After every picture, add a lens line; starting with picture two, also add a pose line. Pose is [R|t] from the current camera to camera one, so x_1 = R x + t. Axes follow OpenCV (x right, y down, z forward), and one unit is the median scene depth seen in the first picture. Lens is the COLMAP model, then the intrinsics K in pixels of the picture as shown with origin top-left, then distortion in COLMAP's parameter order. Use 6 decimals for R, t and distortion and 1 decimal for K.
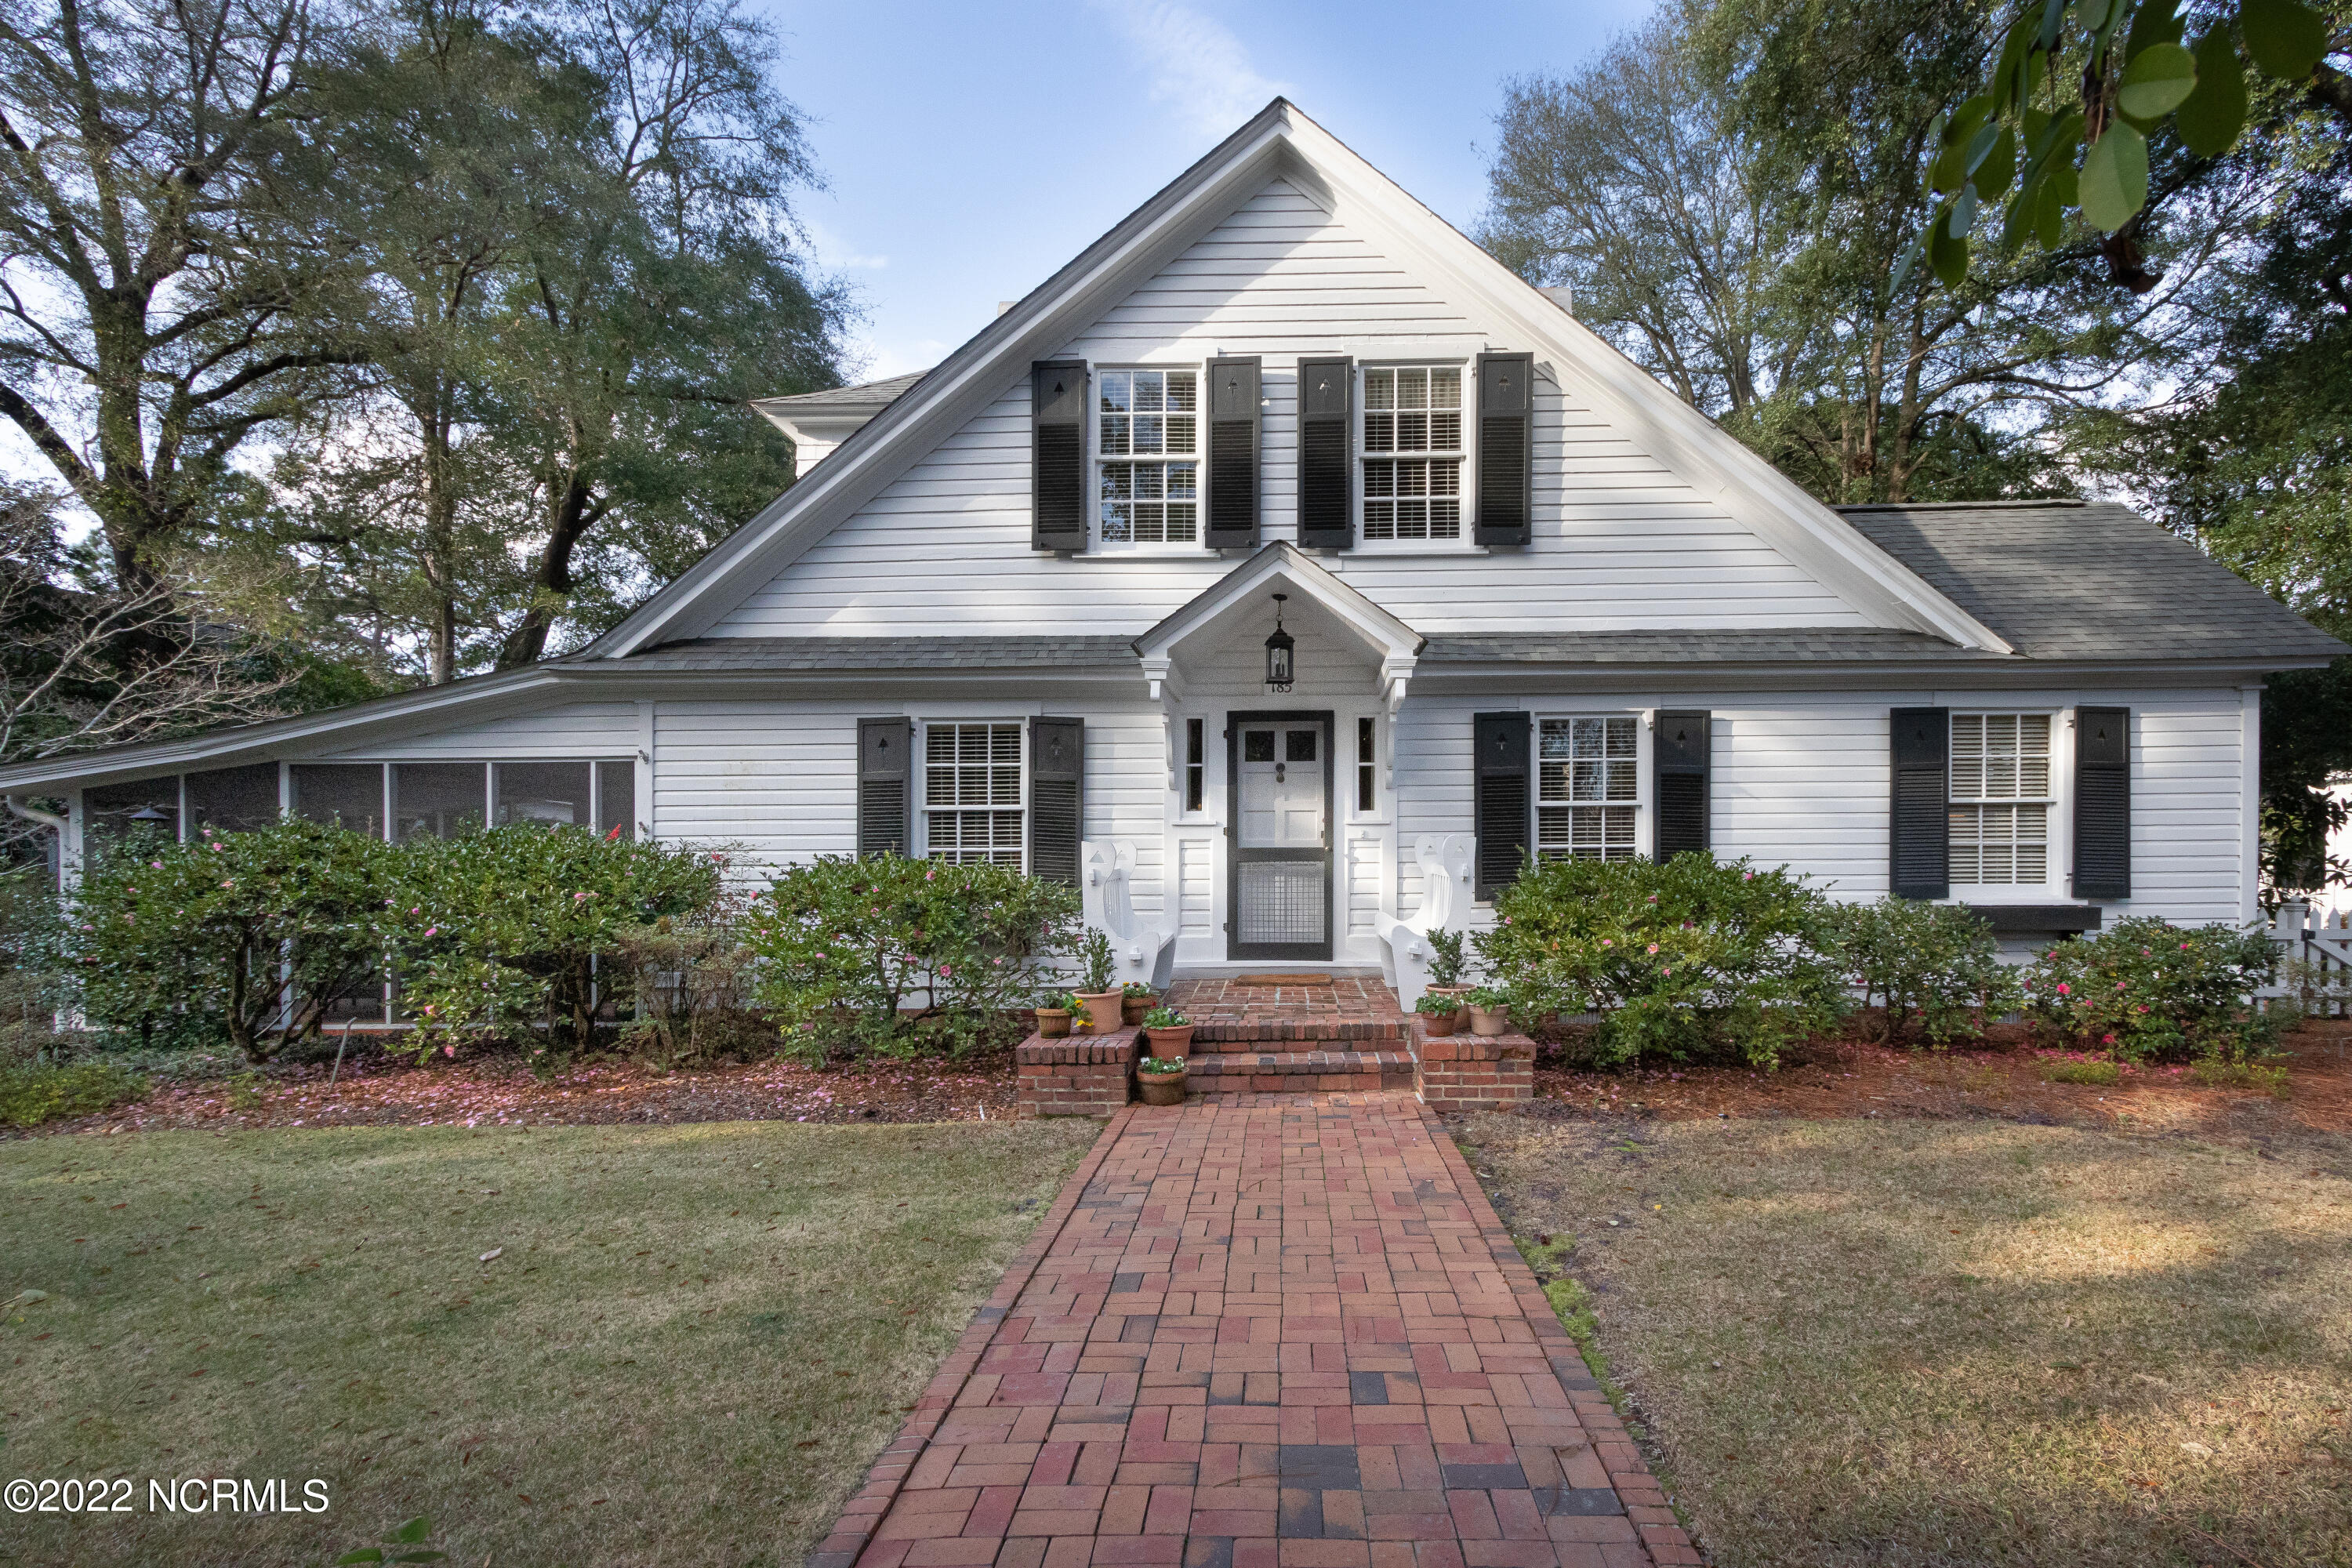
lens RADIAL K [[1426.0, 0, 1176.9], [0, 1426.0, 856.4], [0, 0, 1]] dist [0.037258, 0.000277]
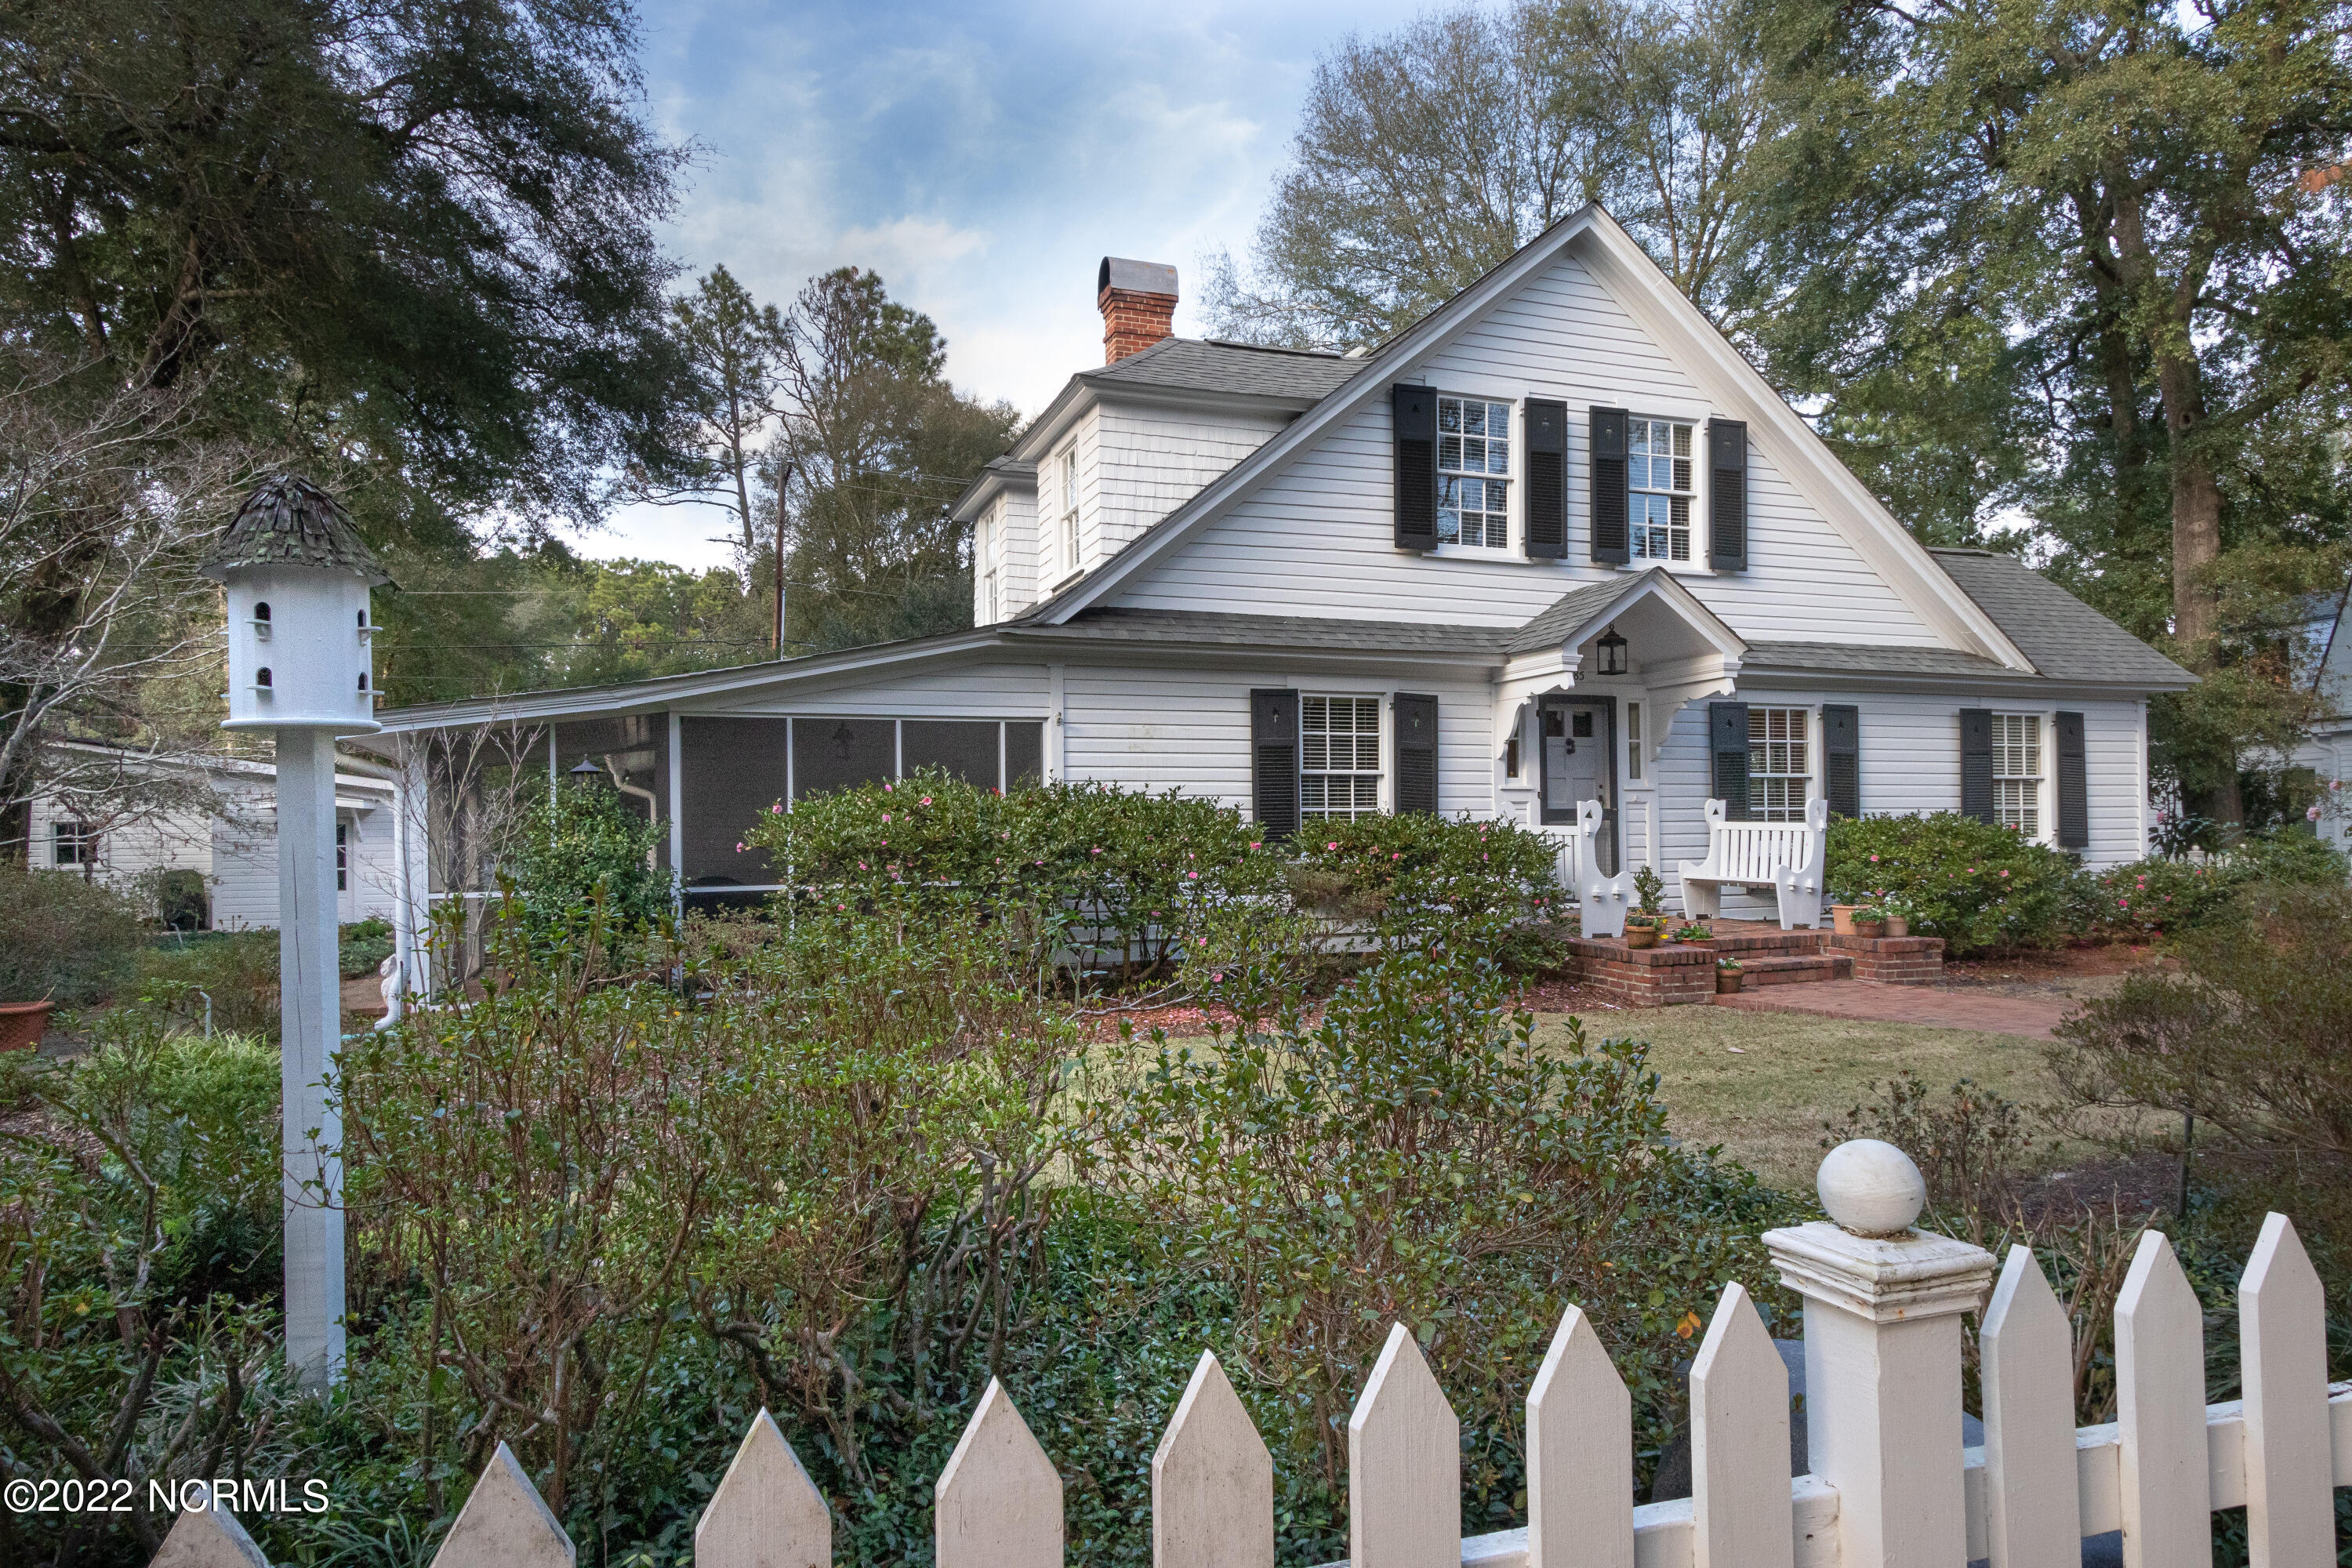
lens RADIAL K [[1426.2, 0, 1173.7], [0, 1426.2, 793.3], [0, 0, 1]] dist [0.000482, 0.000103]
pose [[0.933569, 0.008799, 0.358290, -0.668071], [-0.001733, 0.999798, -0.020037, 0.005023], [-0.358394, 0.018085, 0.933395, 0.006642]]
